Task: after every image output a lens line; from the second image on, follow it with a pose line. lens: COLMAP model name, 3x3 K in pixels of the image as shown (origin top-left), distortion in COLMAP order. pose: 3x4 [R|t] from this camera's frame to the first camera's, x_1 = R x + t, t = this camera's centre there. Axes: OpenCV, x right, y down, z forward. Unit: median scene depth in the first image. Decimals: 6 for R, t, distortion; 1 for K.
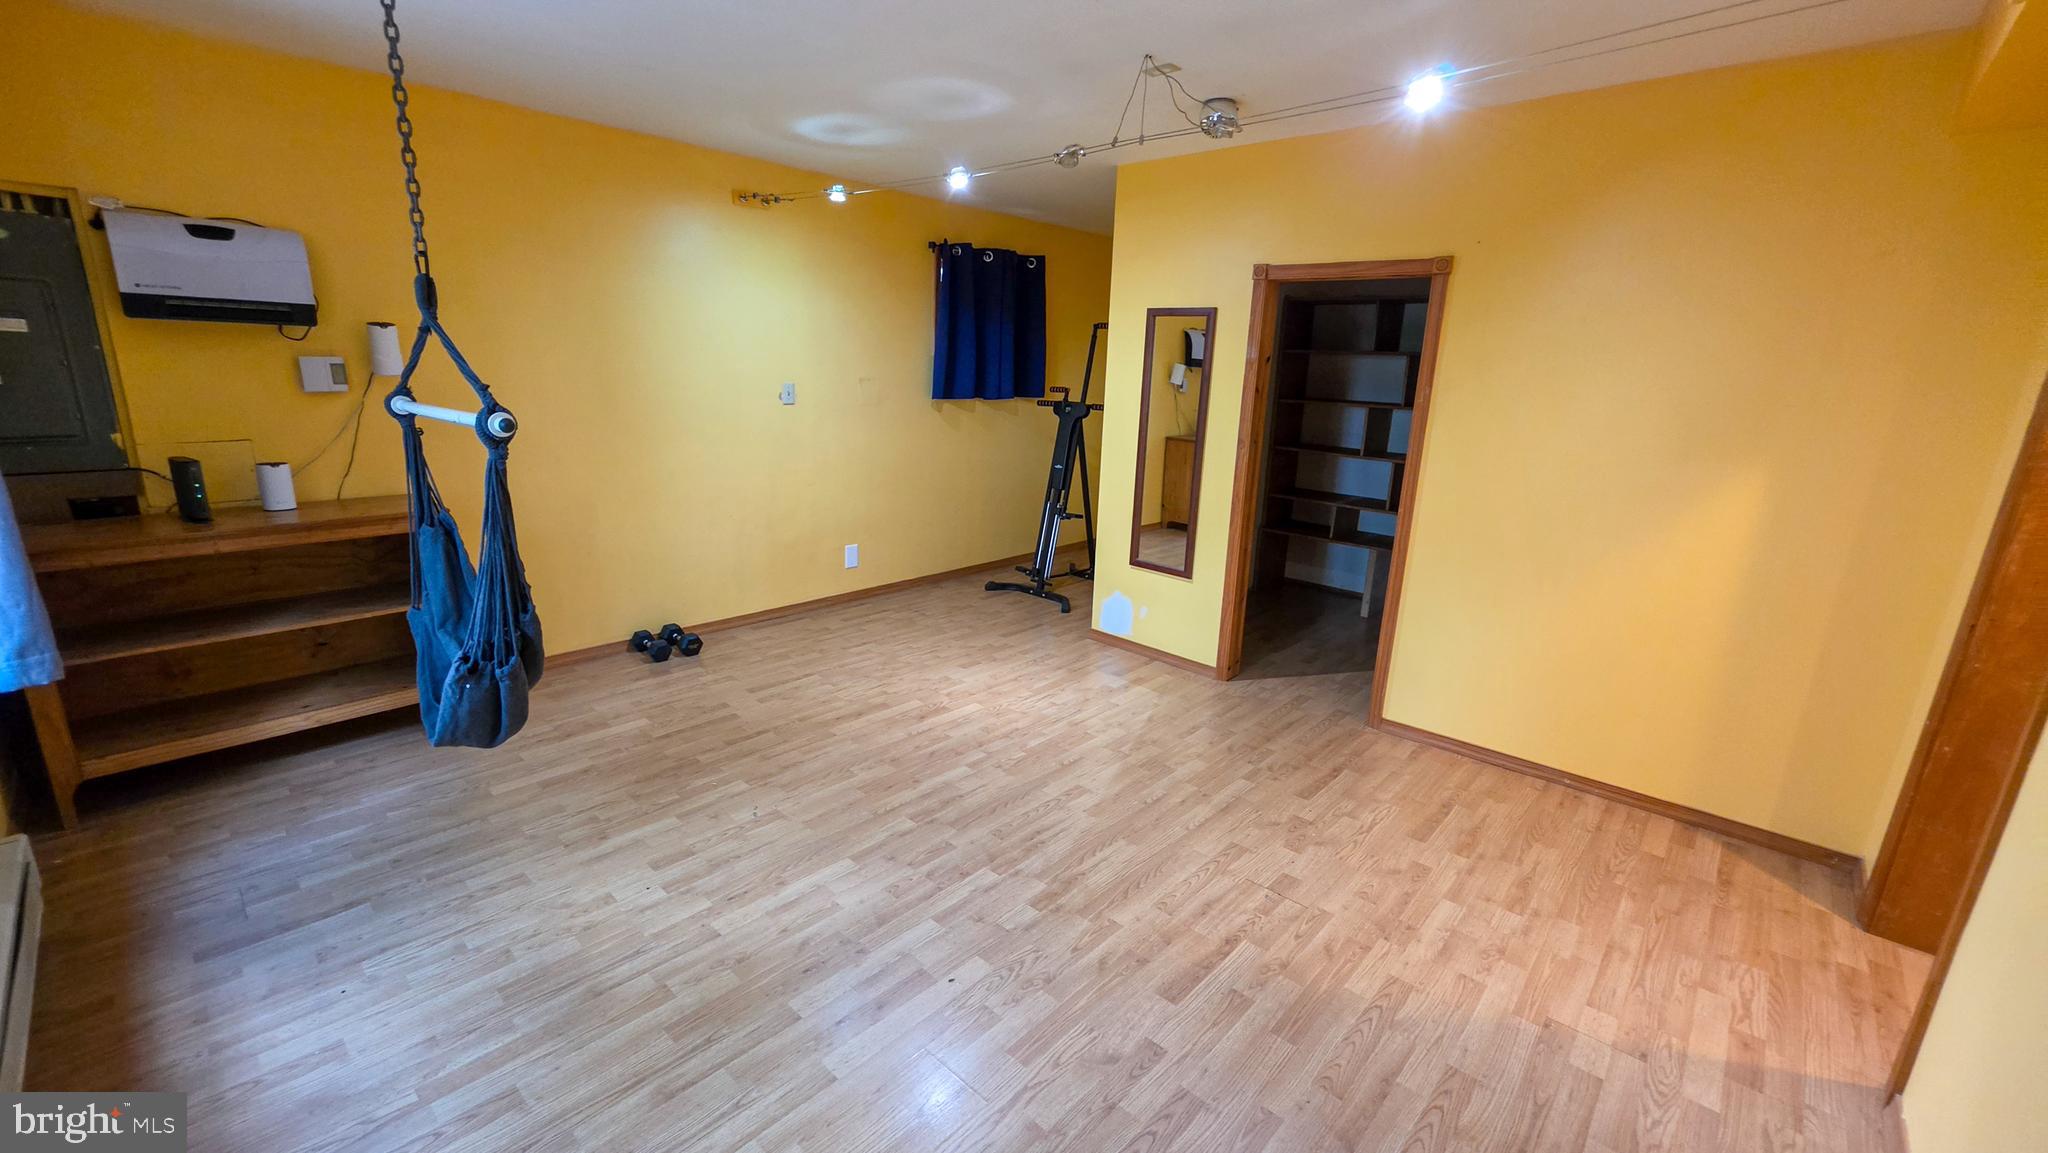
lens RADIAL K [[828.5, 0, 1013.1], [0, 828.5, 573.8], [0, 0, 1]] dist [-0.003606, 0.001478]
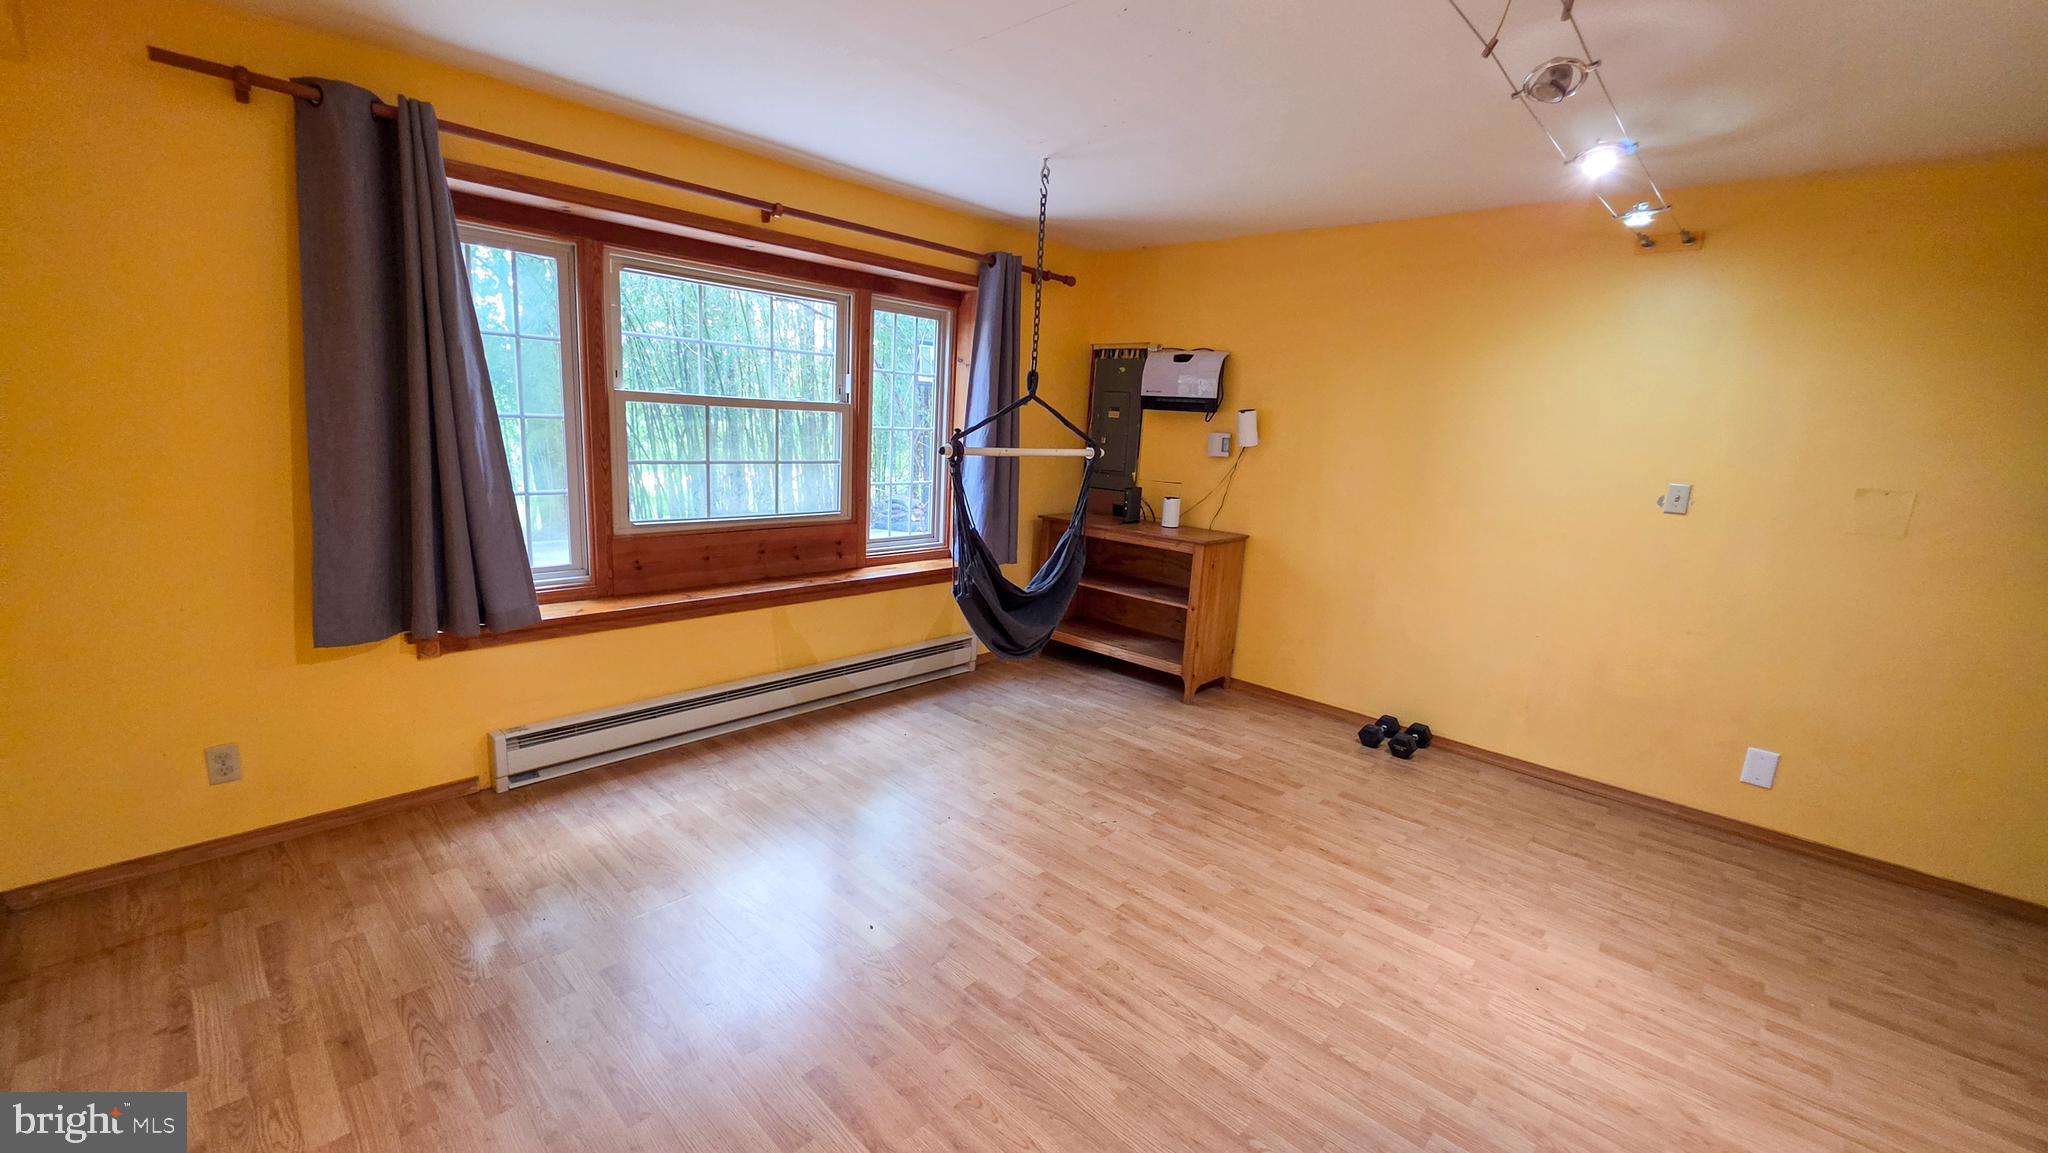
lens RADIAL K [[828.5, 0, 1012.9], [0, 828.5, 577.7], [0, 0, 1]] dist [-0.003606, 0.001478]
pose [[-0.016008, 0.161068, -0.986814, 0.592850], [-0.297903, 0.941349, 0.158479, -0.128404], [0.954462, 0.296512, 0.032914, 0.601575]]
